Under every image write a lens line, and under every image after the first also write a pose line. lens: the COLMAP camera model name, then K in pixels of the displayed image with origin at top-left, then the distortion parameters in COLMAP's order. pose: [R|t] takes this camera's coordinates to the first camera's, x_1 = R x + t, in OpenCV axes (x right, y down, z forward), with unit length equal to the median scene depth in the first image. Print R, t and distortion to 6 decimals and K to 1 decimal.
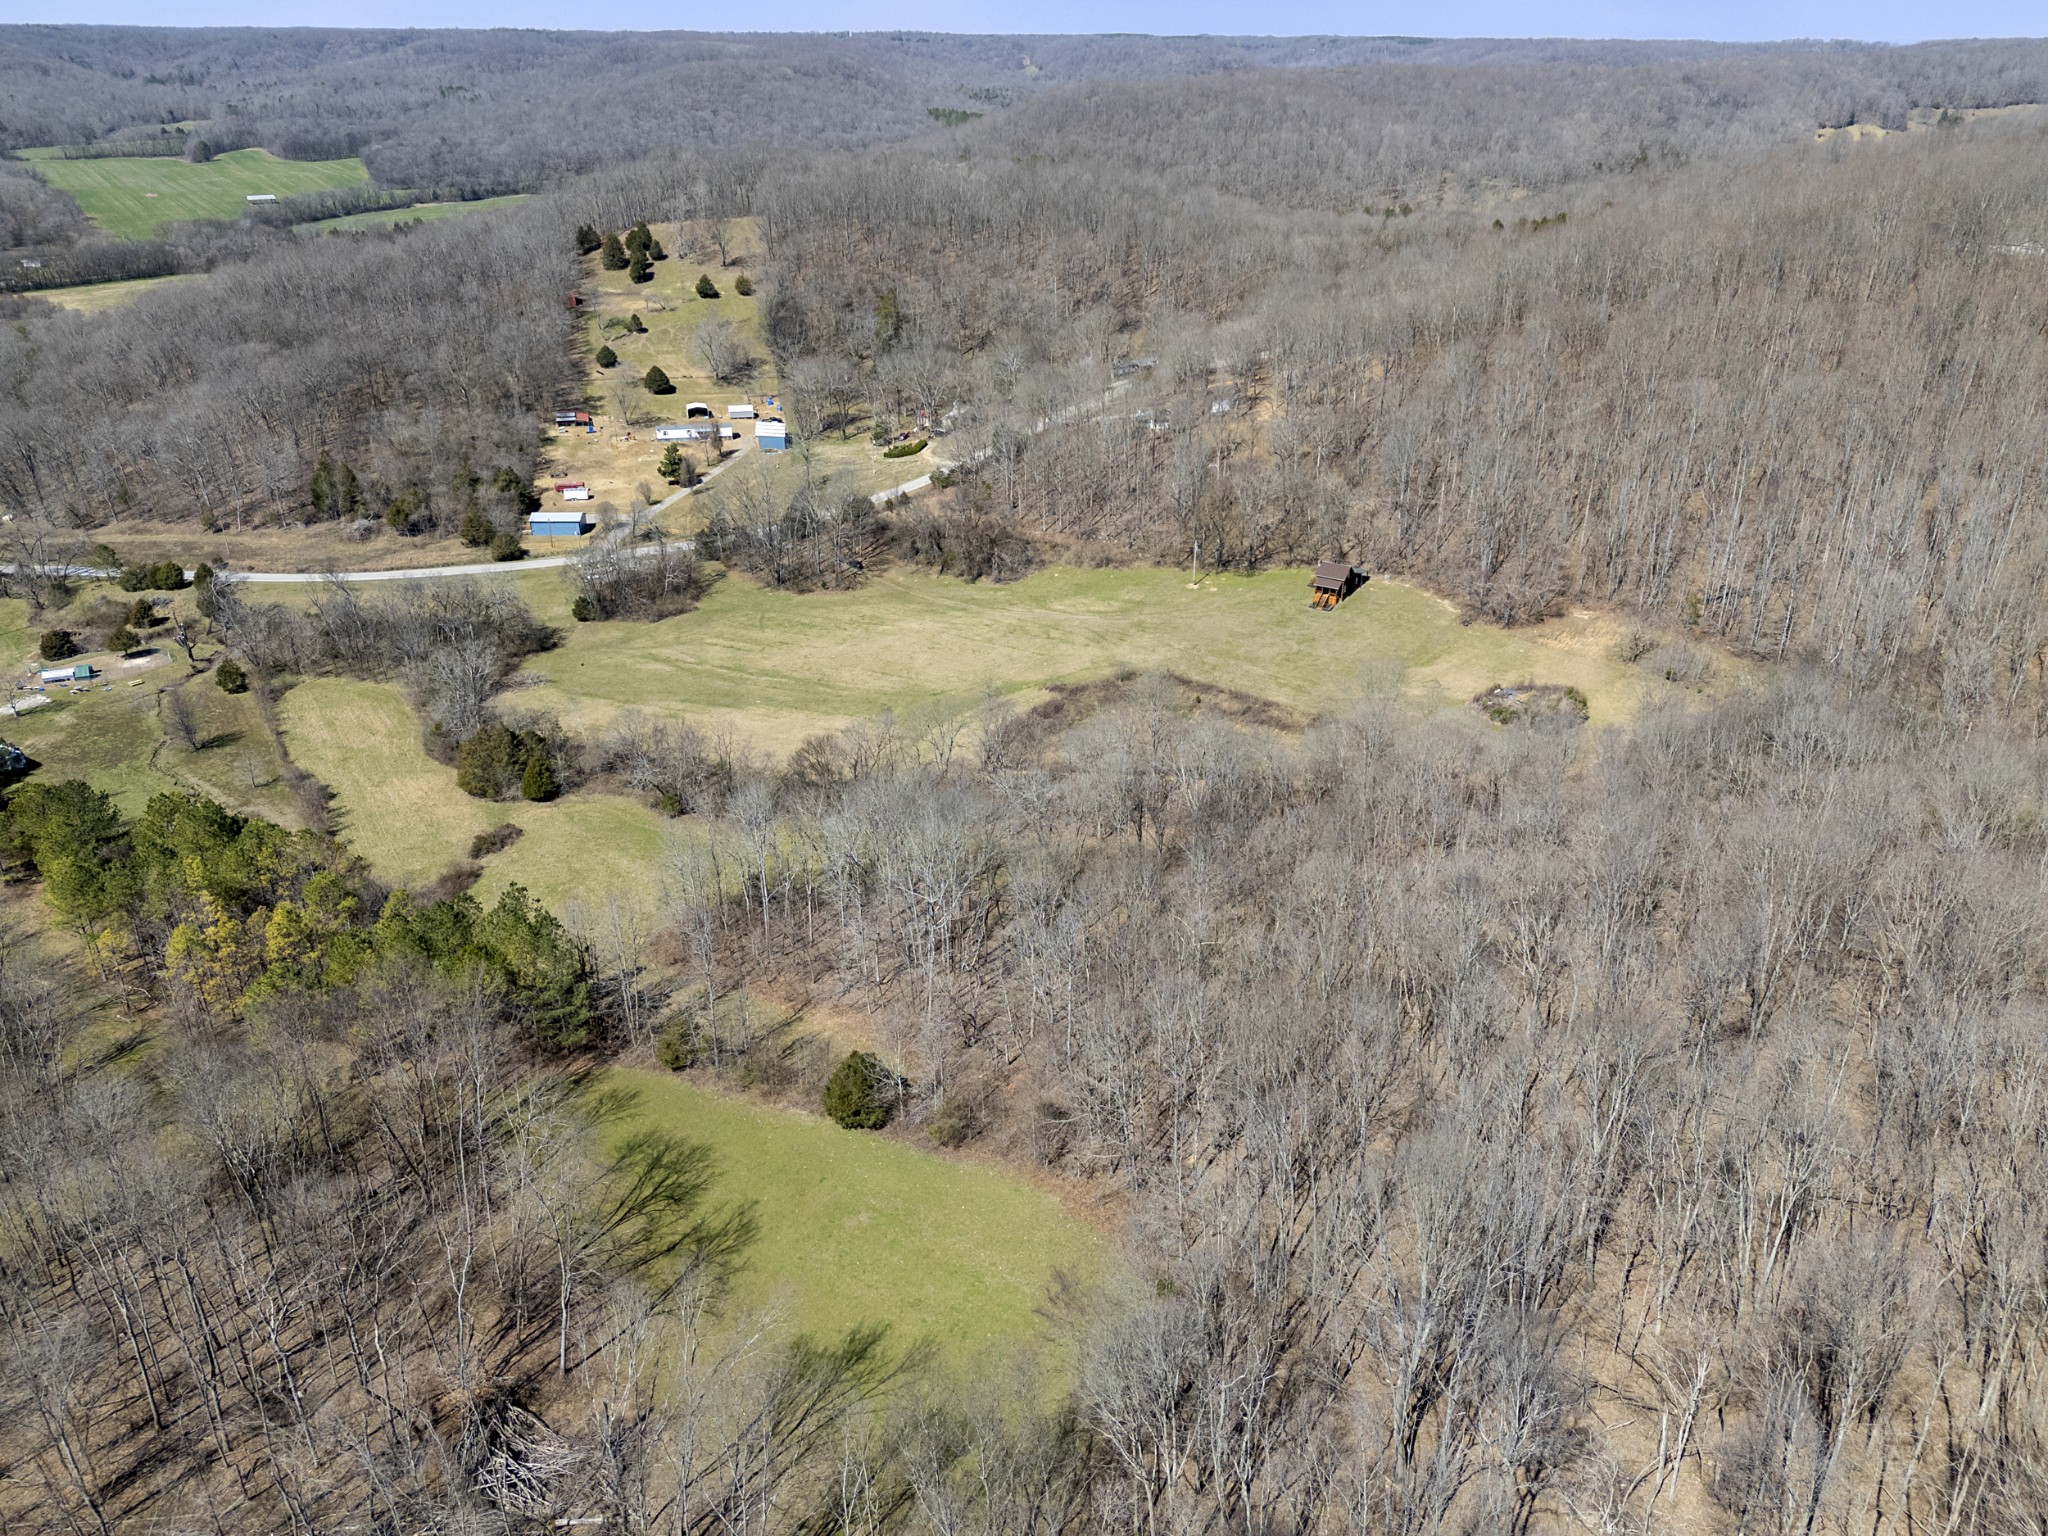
lens RADIAL K [[1527.5, 0, 1035.8], [0, 1527.5, 769.5], [0, 0, 1]] dist [0.033906, -0.022663]
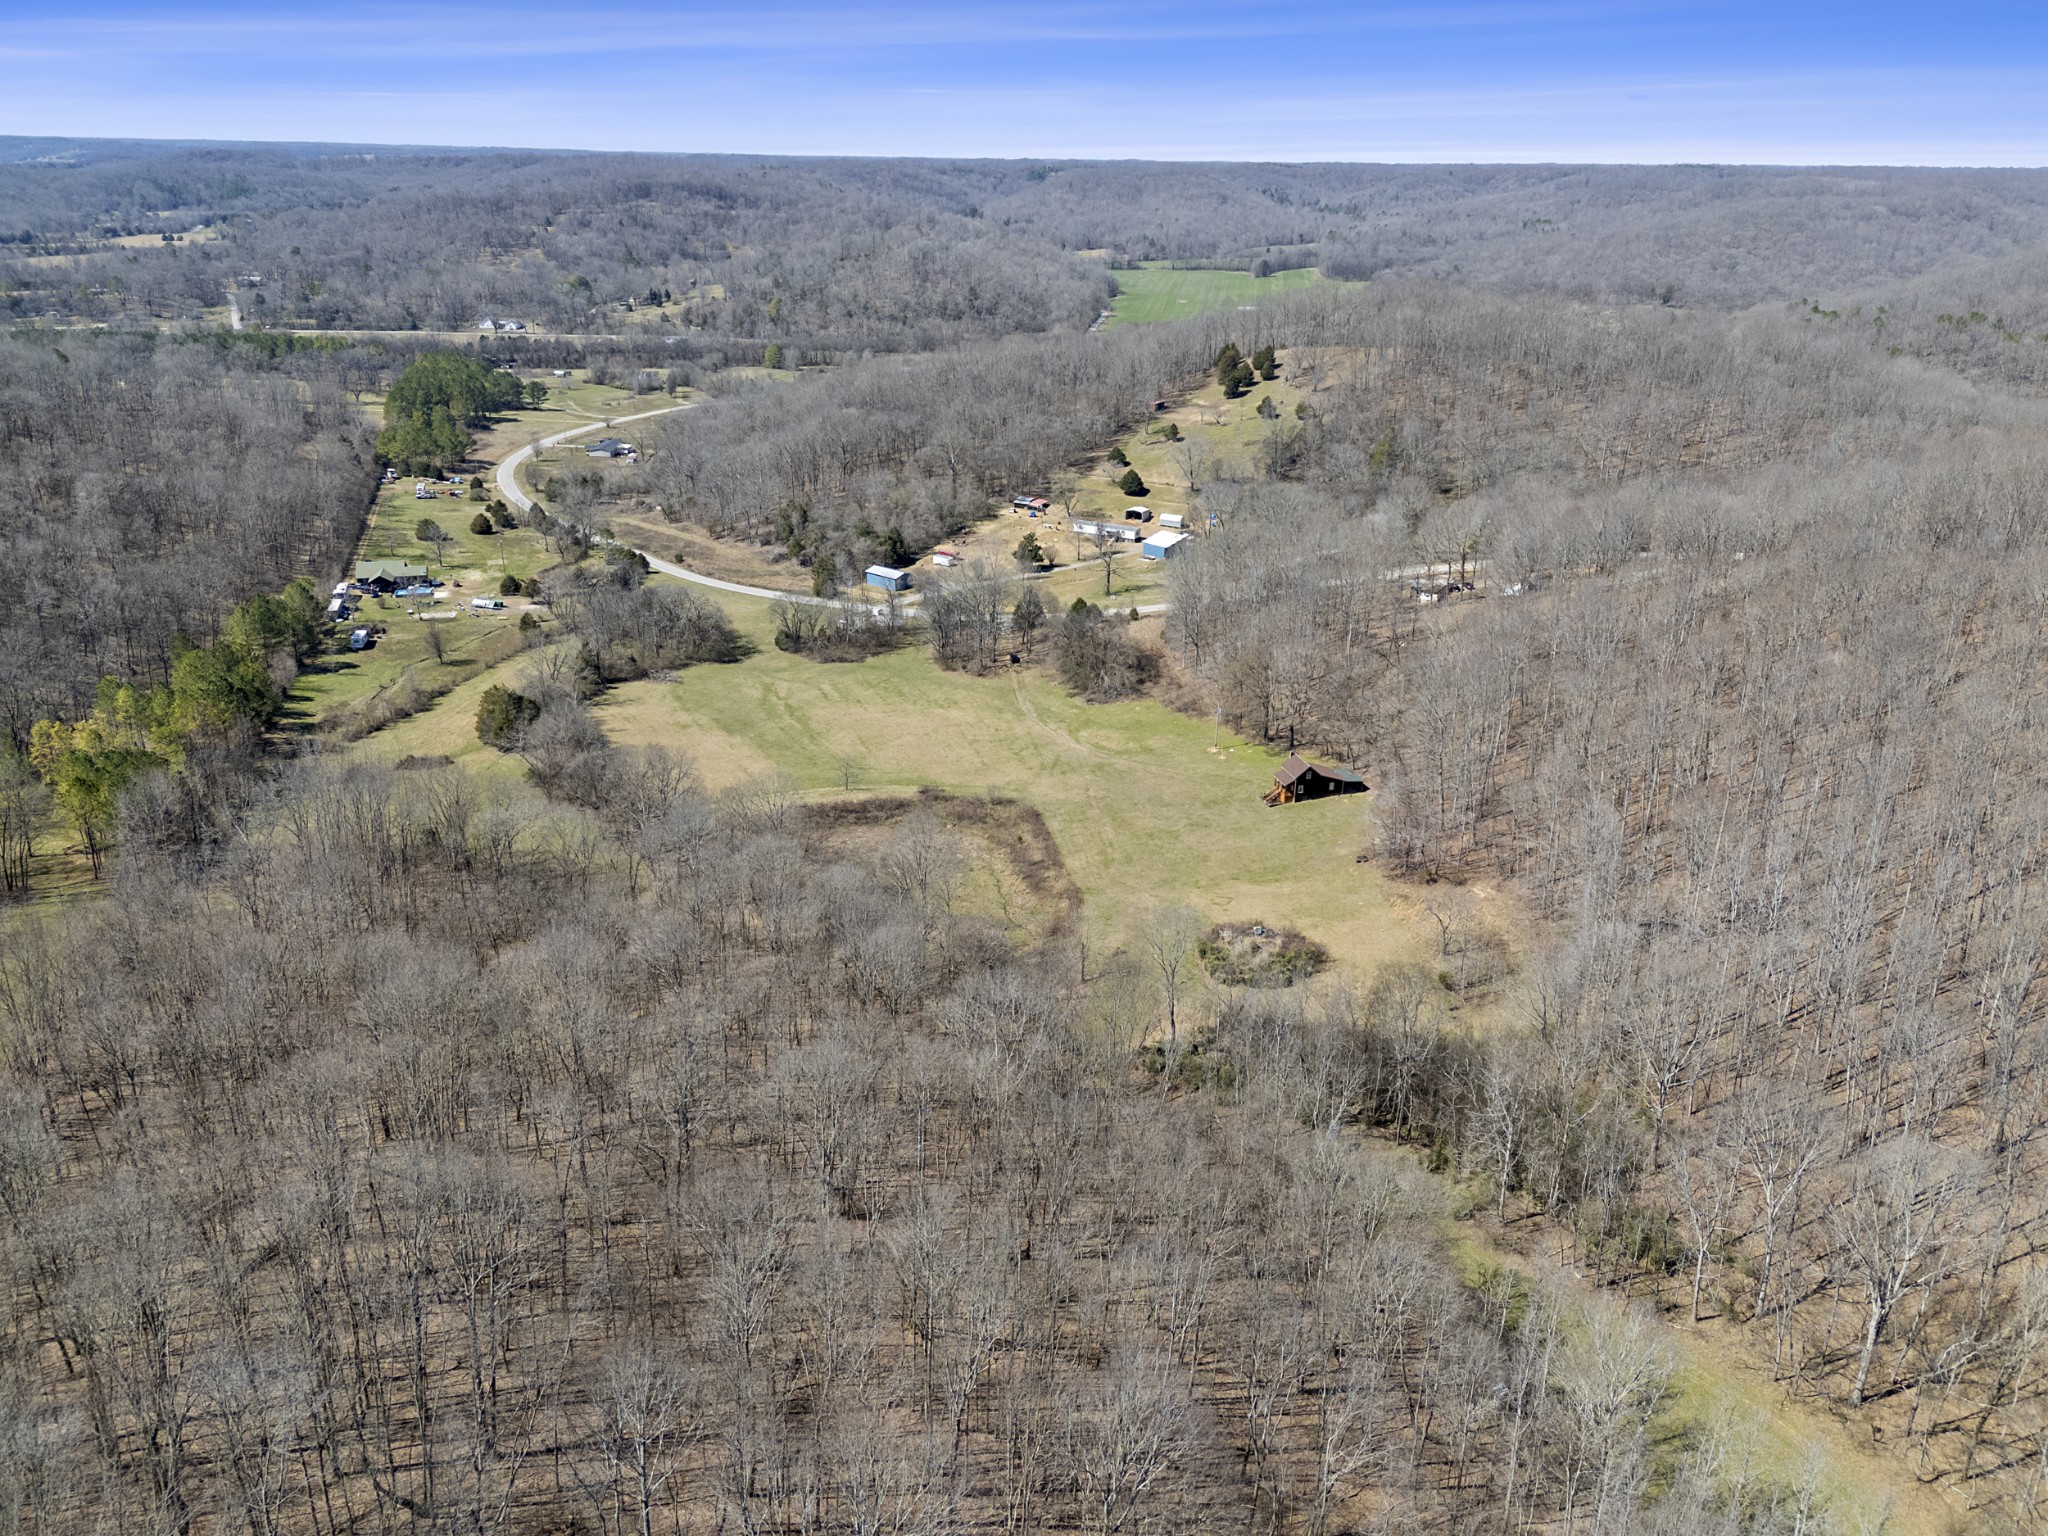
lens RADIAL K [[1527.5, 0, 1014.0], [0, 1527.5, 761.9], [0, 0, 1]] dist [0.033906, -0.022663]
pose [[0.736875, 0.256835, -0.625341, 0.551029], [-0.305262, 0.951758, 0.031191, -0.096519], [0.603184, 0.167909, 0.779728, 0.179266]]
